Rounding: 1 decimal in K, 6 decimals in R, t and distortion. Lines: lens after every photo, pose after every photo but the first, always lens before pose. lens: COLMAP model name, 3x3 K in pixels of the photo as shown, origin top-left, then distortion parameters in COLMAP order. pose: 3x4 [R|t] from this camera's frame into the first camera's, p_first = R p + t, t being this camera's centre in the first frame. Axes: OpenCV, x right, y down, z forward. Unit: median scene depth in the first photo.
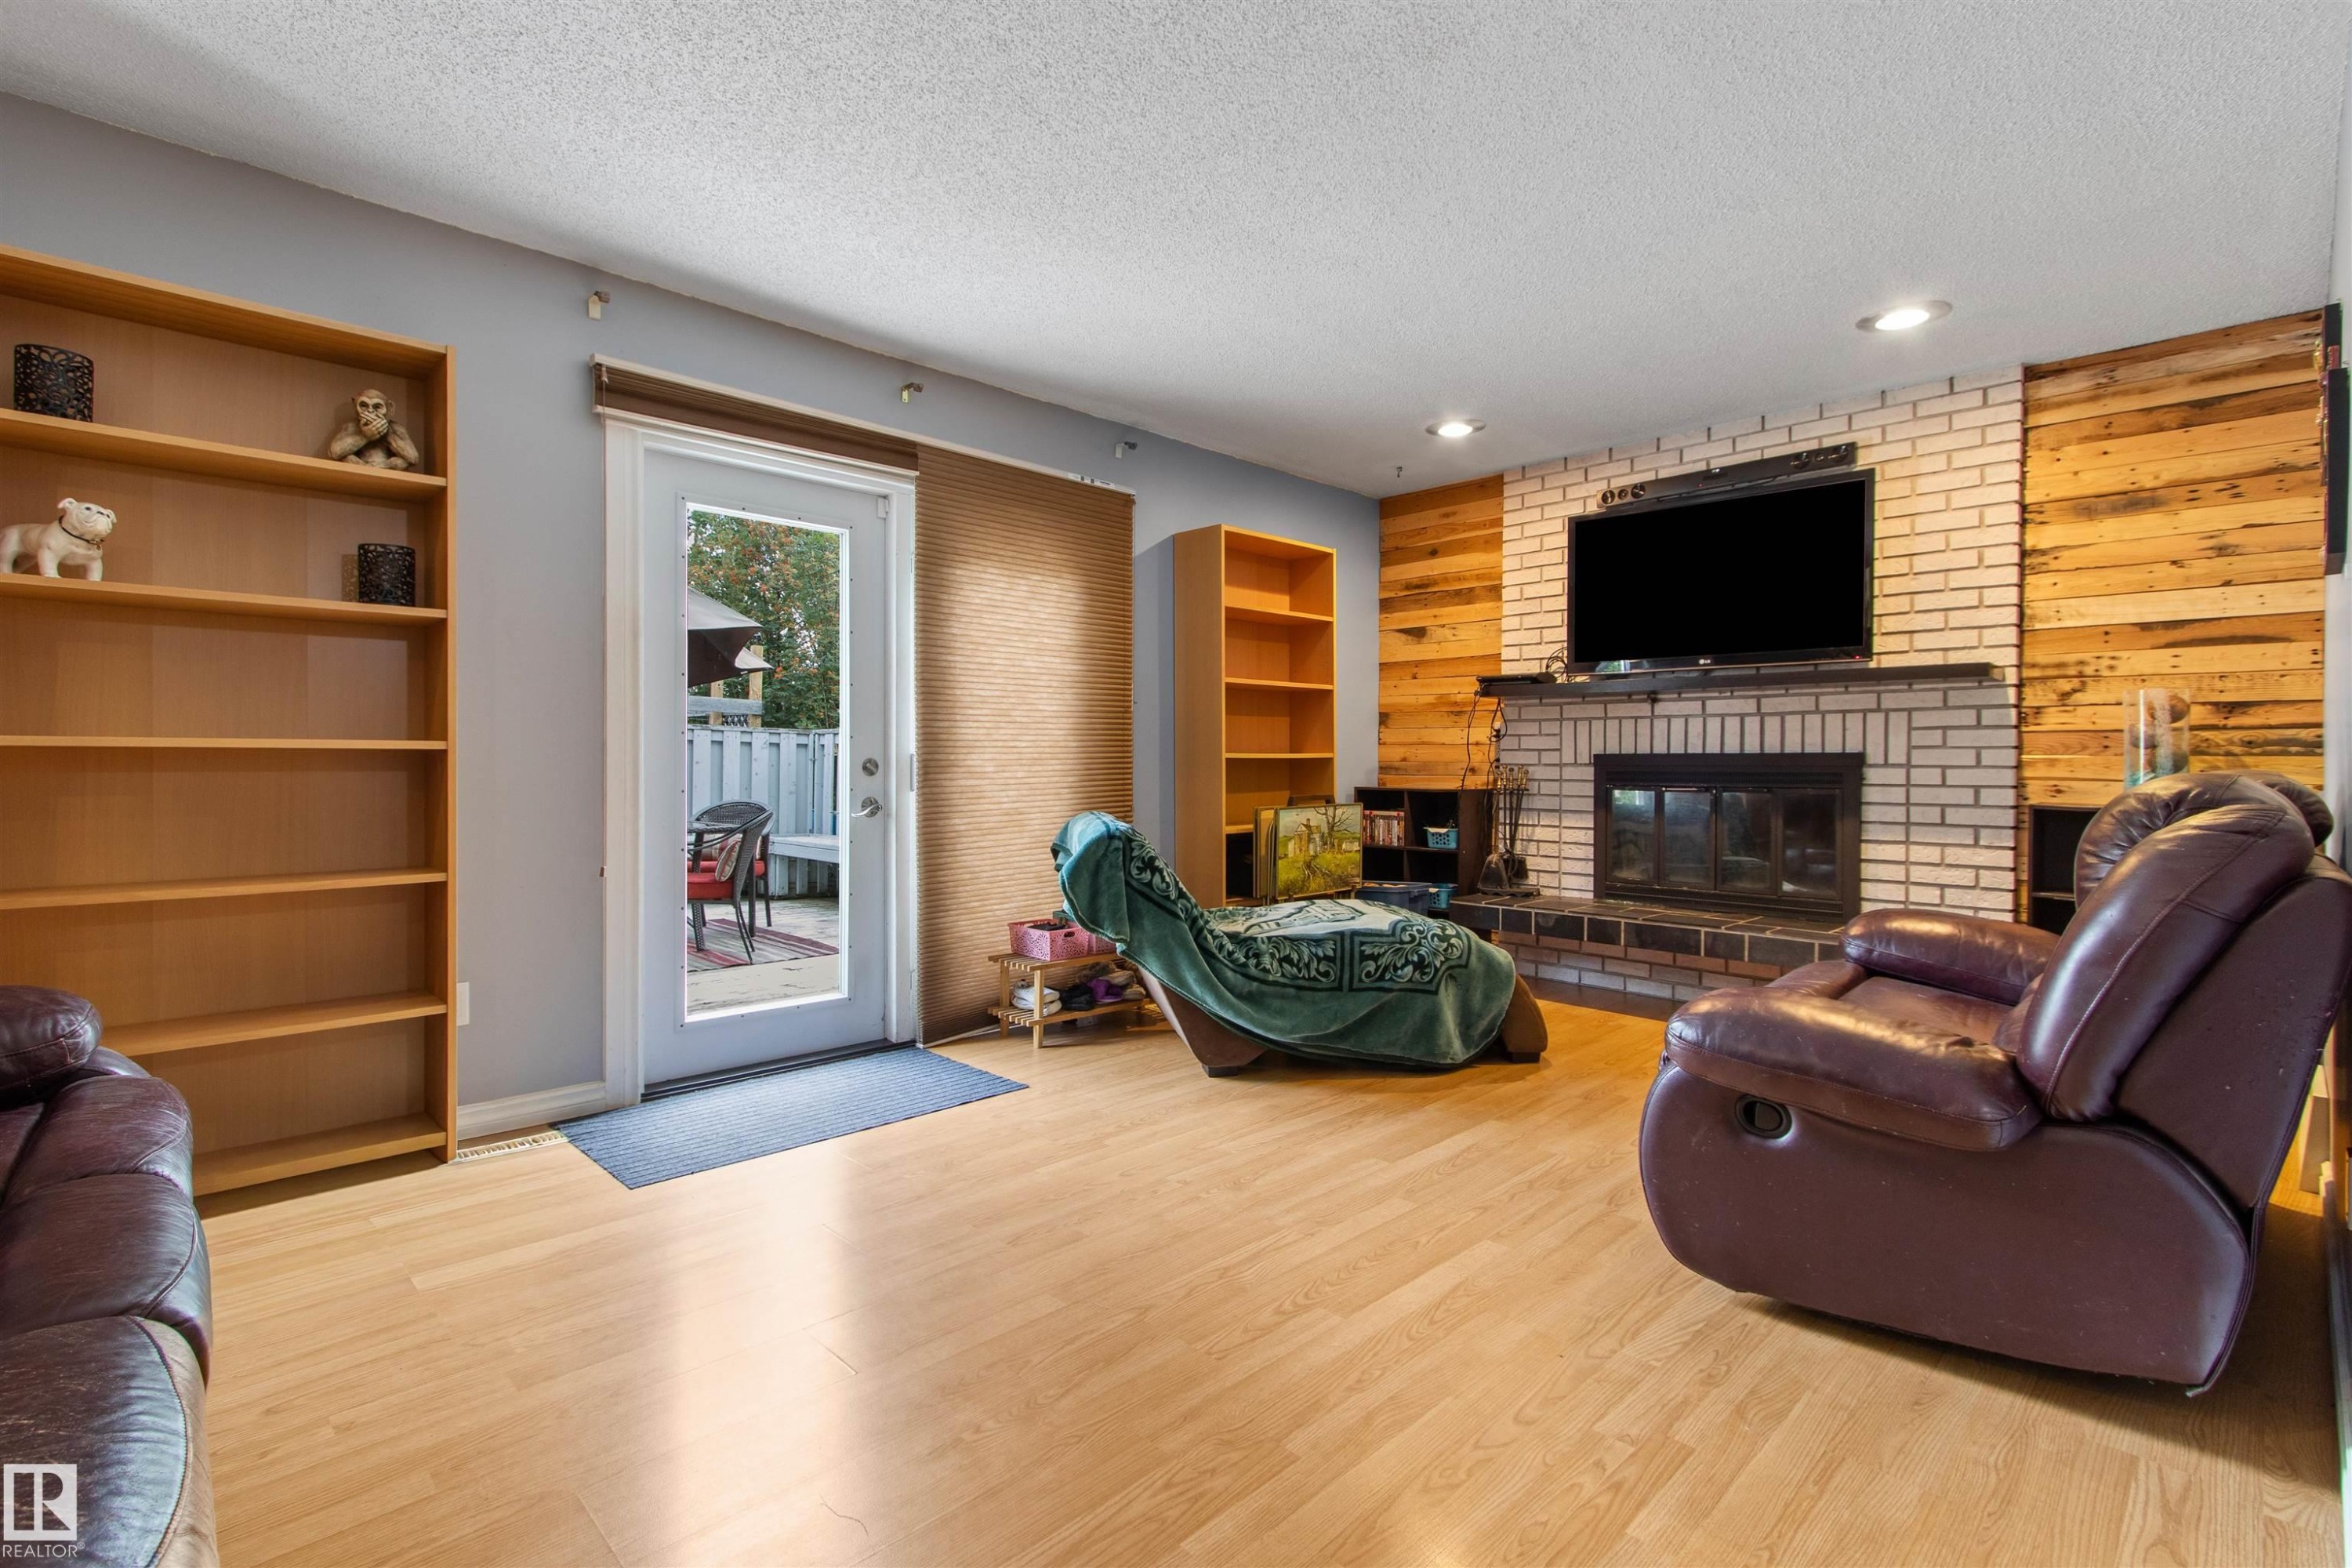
lens RADIAL K [[1081.4, 0, 1187.4], [0, 1081.4, 772.7], [0, 0, 1]] dist [0.008472, -0.001152]
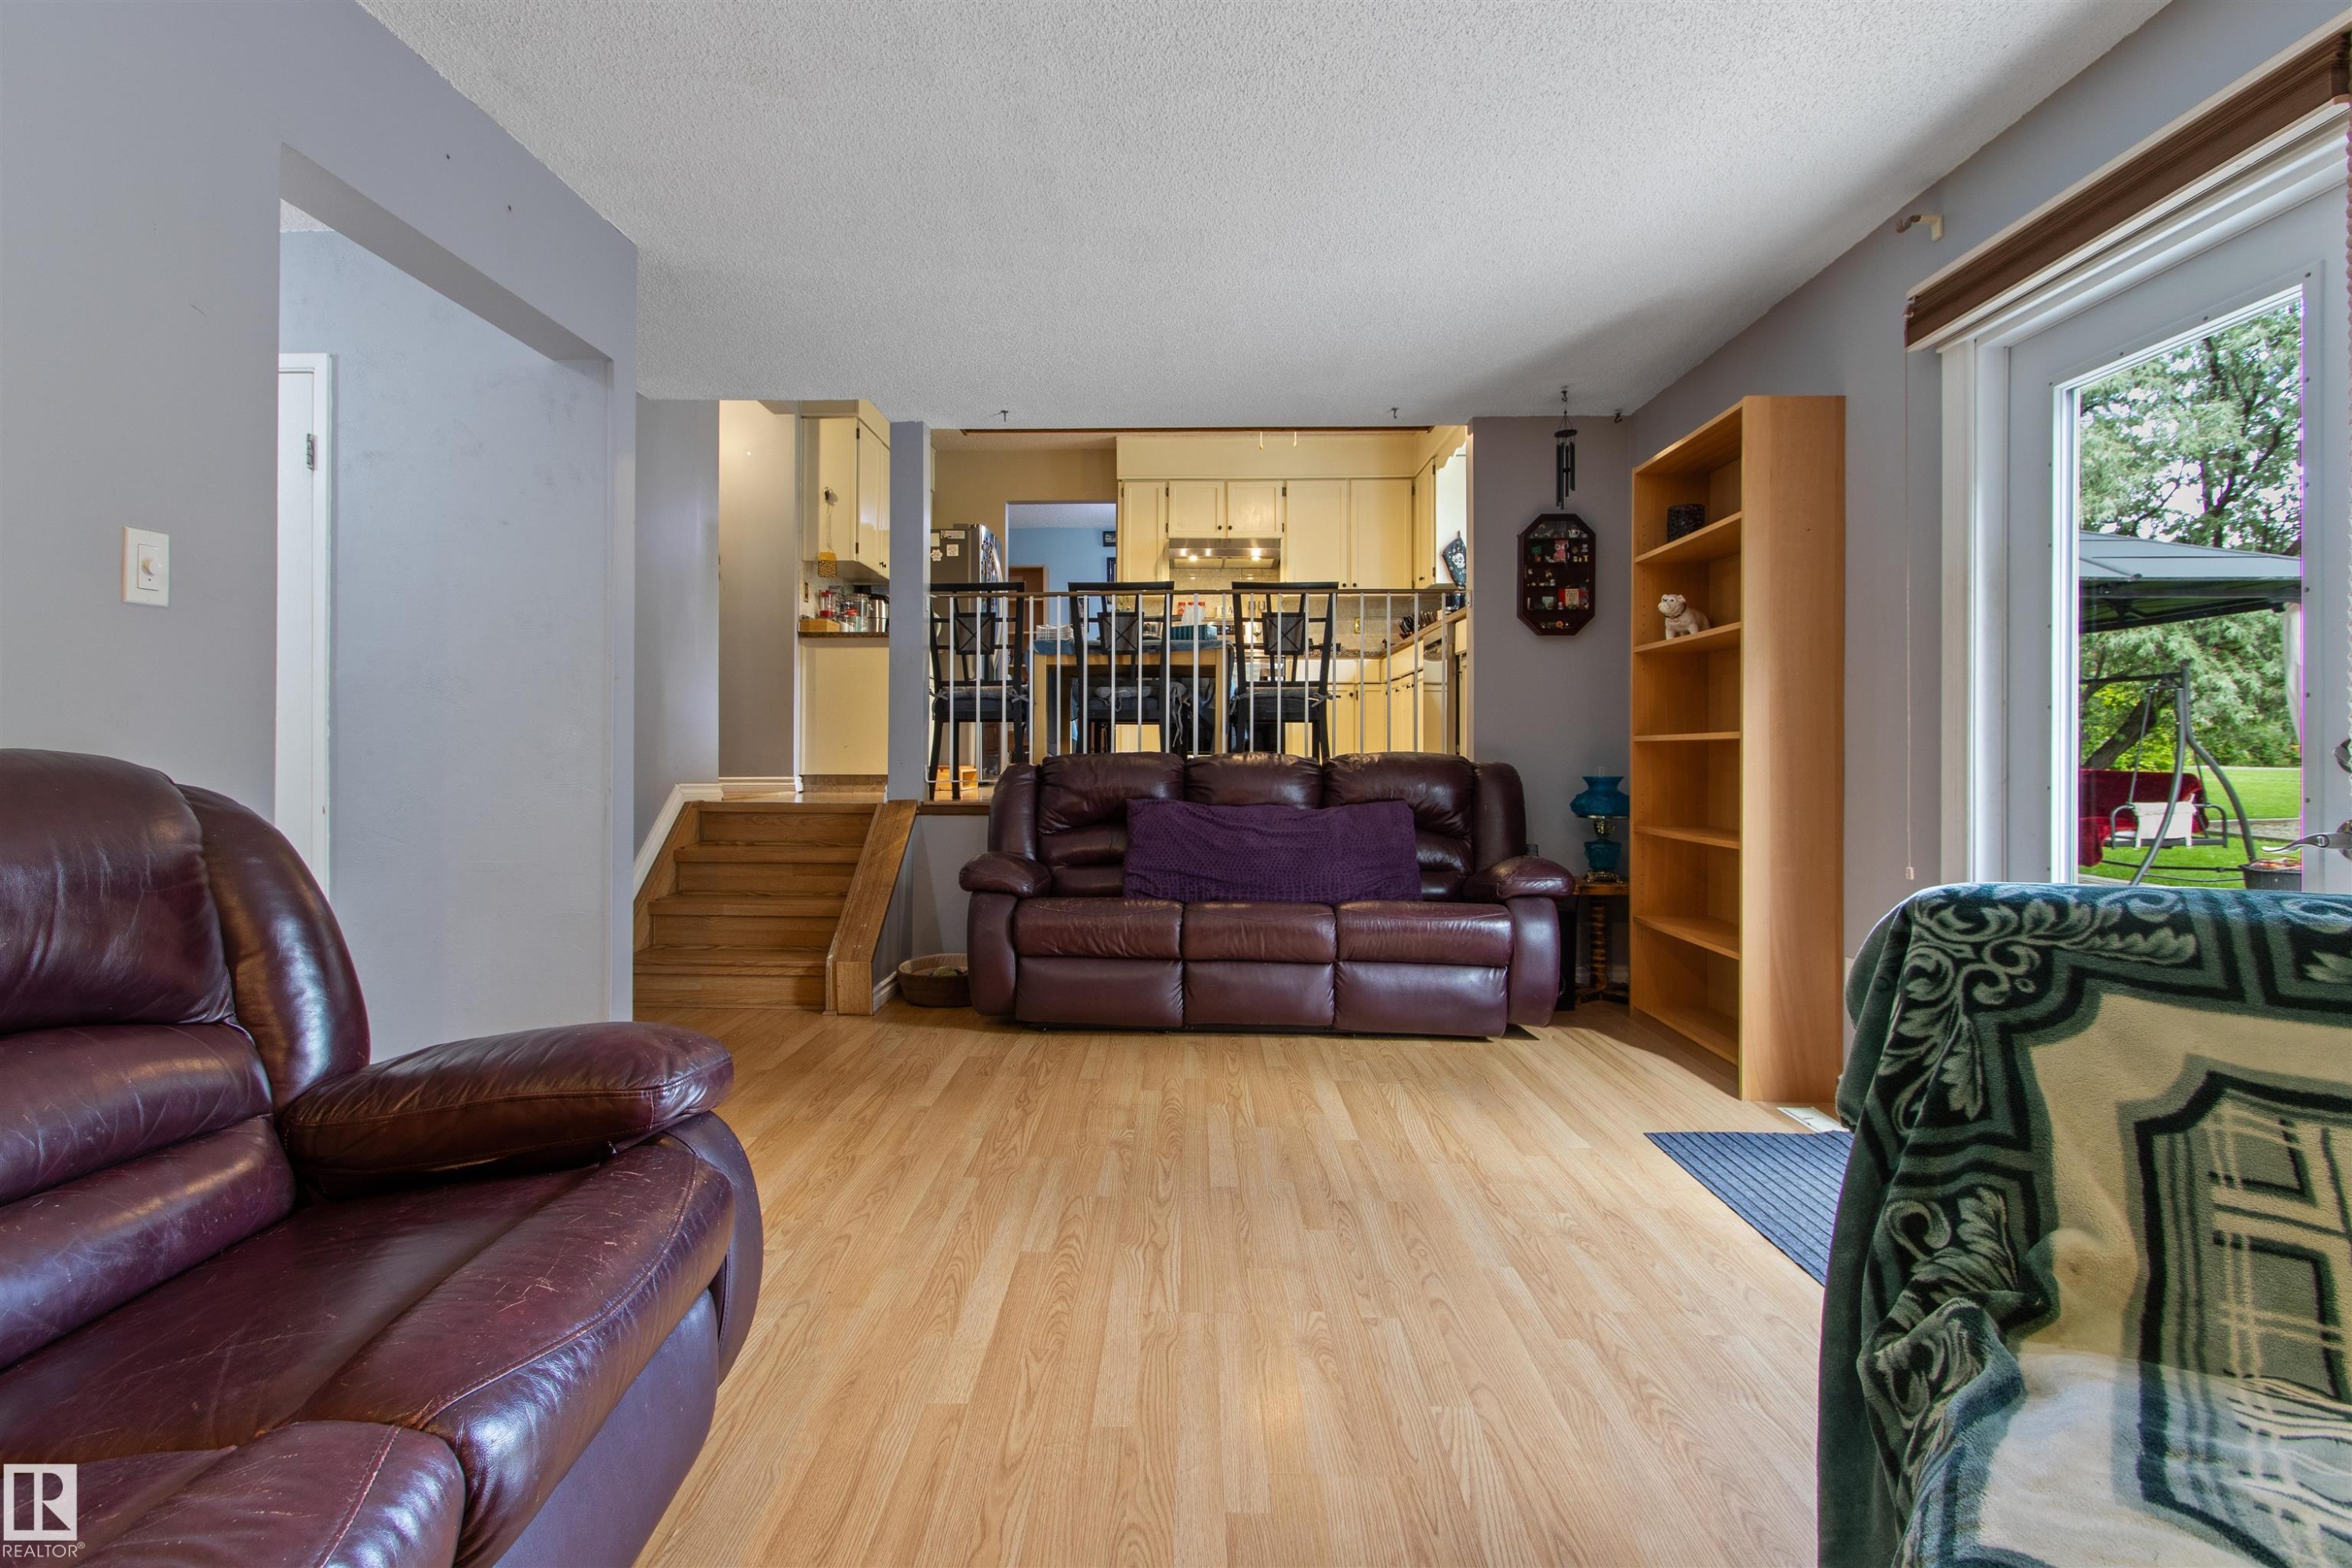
lens RADIAL K [[1081.4, 0, 1122.2], [0, 1081.4, 749.2], [0, 0, 1]] dist [0.008472, -0.001152]
pose [[-0.749099, -0.005475, -0.662436, 0.403775], [-0.009992, 0.999945, 0.003034, -0.004086], [0.662383, 0.008892, -0.749113, 0.955138]]
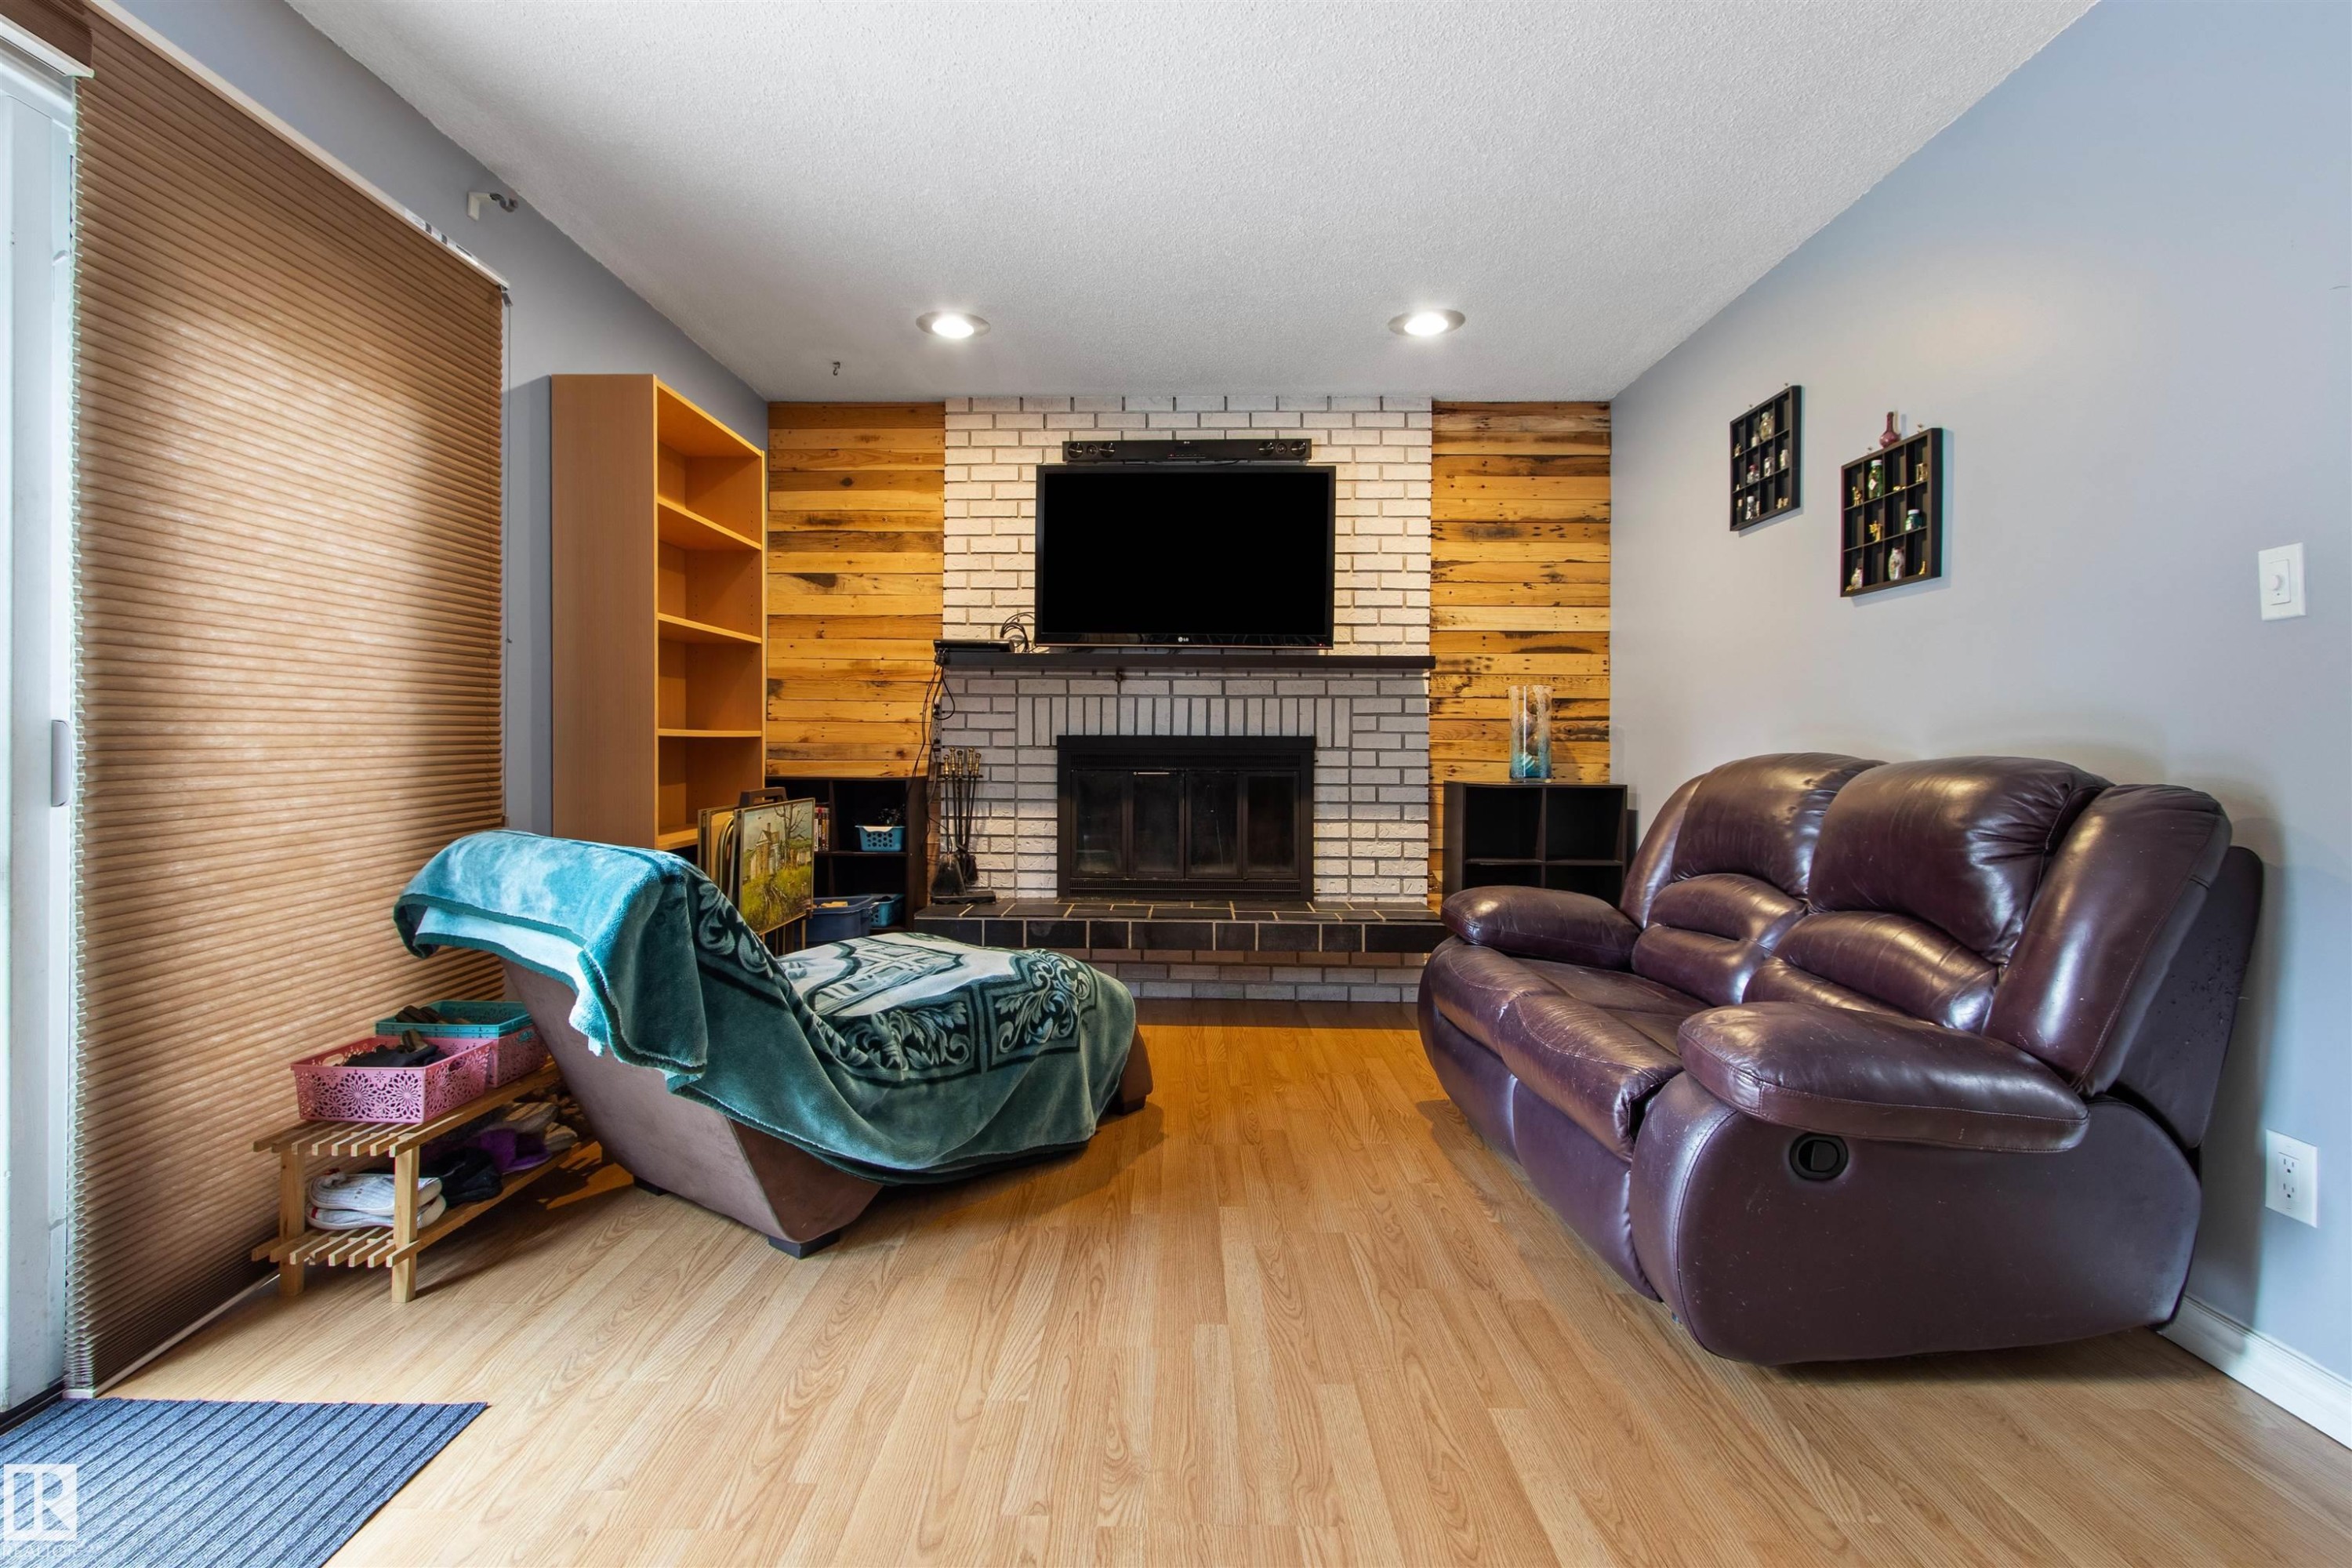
lens RADIAL K [[1081.4, 0, 1143.8], [0, 1081.4, 749.5], [0, 0, 1]] dist [0.008472, -0.001152]
pose [[0.727595, 0.000504, 0.686006, -0.229328], [0.002977, 0.999988, -0.003892, -0.002369], [-0.686000, 0.004874, 0.727585, 0.375275]]
